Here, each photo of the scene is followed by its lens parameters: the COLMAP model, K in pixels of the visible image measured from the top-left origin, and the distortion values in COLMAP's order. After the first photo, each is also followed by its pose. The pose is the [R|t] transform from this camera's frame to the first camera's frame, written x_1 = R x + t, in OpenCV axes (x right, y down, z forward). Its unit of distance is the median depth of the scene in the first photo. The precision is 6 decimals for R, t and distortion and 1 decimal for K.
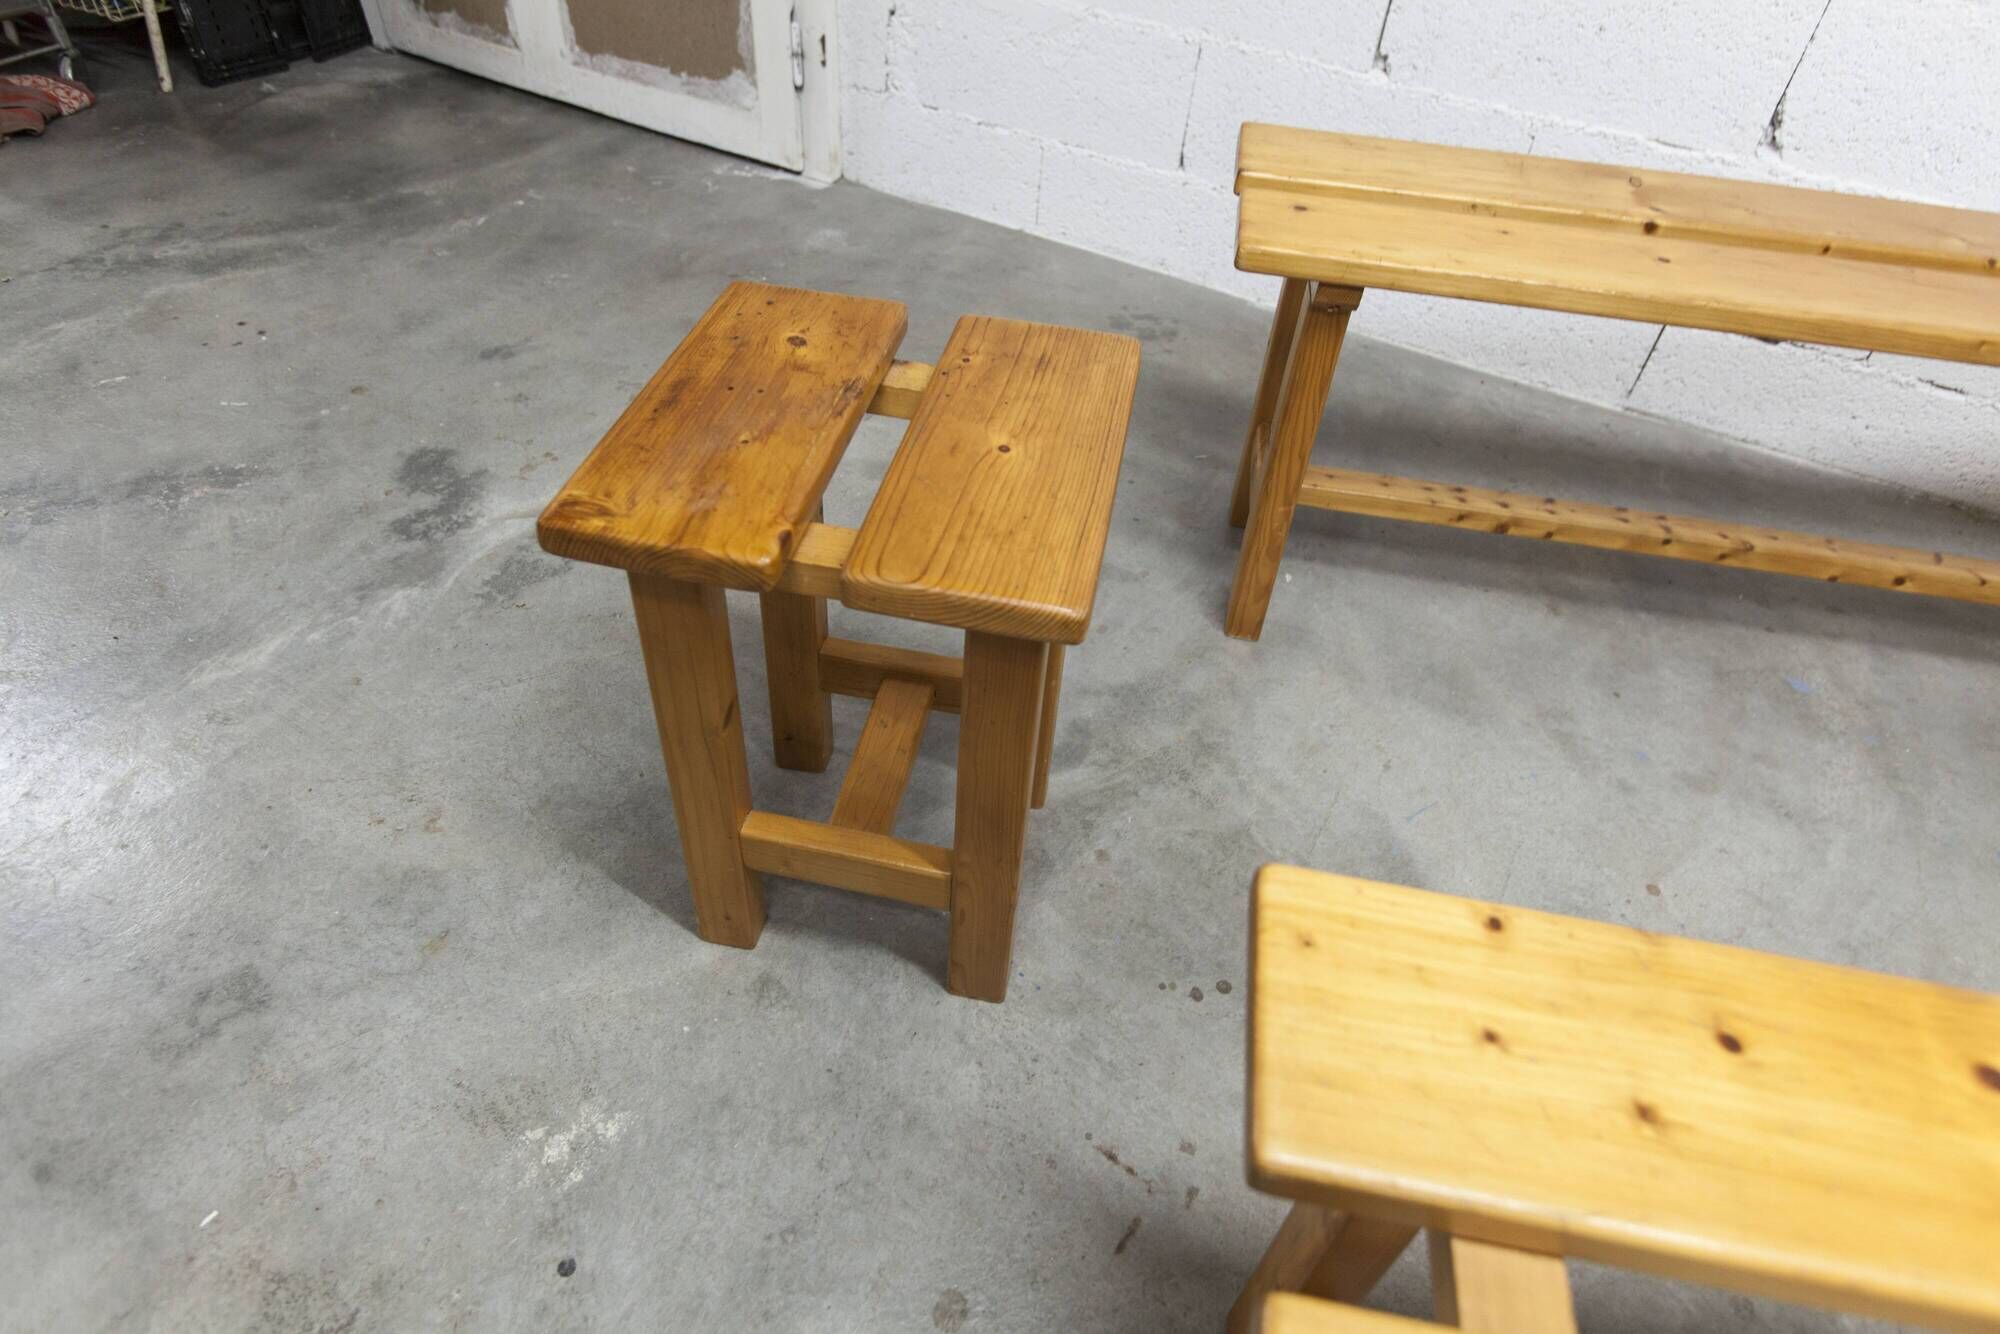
lens RADIAL K [[1157.2, 0, 1001.5], [0, 1157.2, 680.3], [0, 0, 1]] dist [-0.000364, 0.002127]
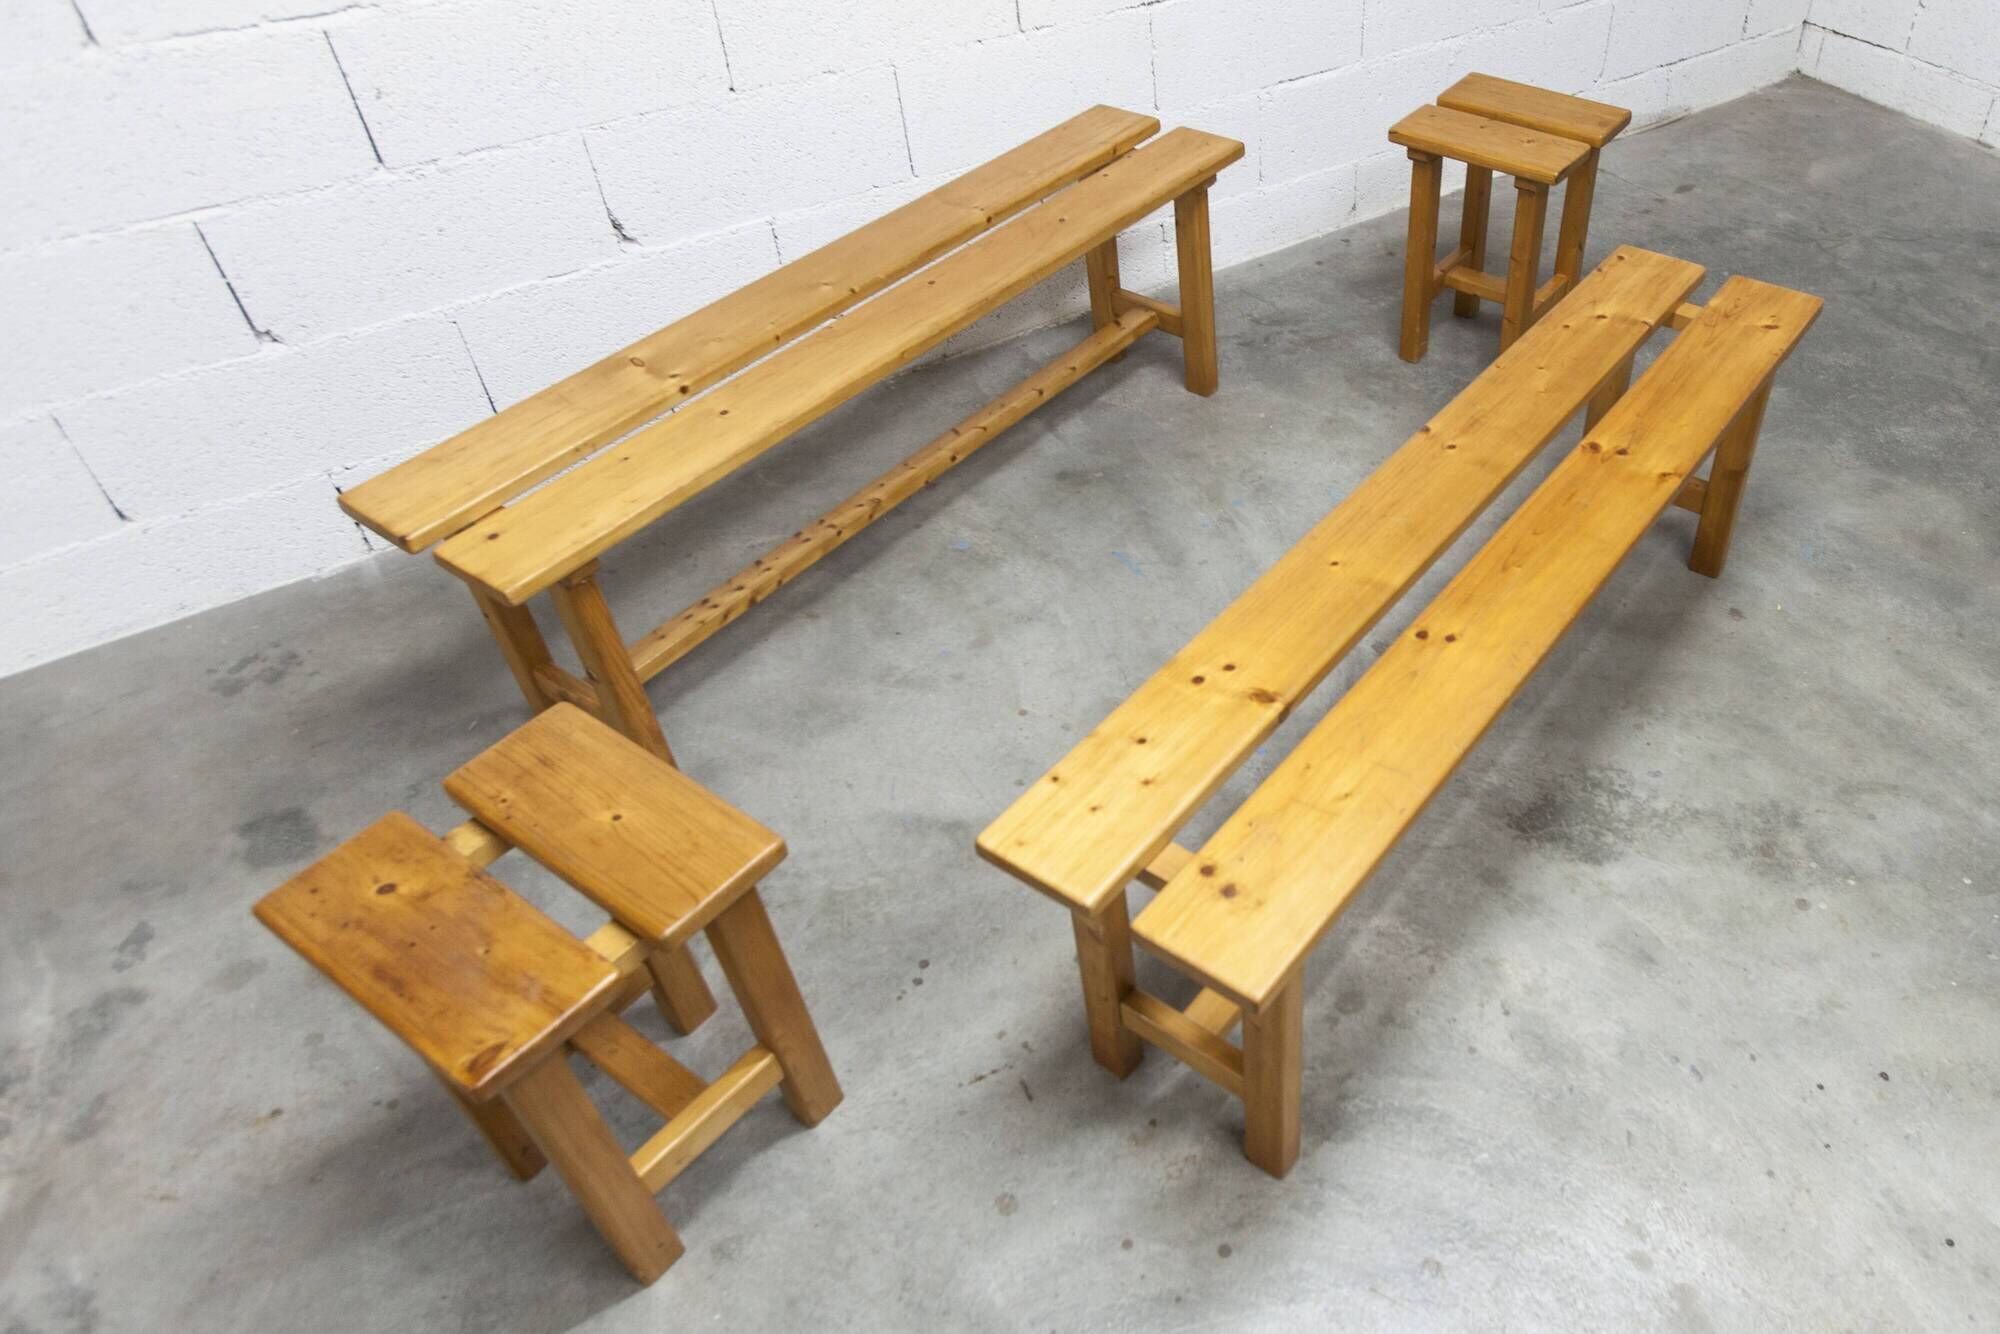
lens RADIAL K [[1424.1, 0, 1302.8], [0, 1424.1, 666.7], [0, 0, 1]] dist [-0.004453, 0.014580]
pose [[0.397750, -0.668634, 0.628270, -0.380831], [0.645125, 0.690722, 0.326677, -0.208188], [-0.652387, 0.275377, 0.706087, -0.519685]]
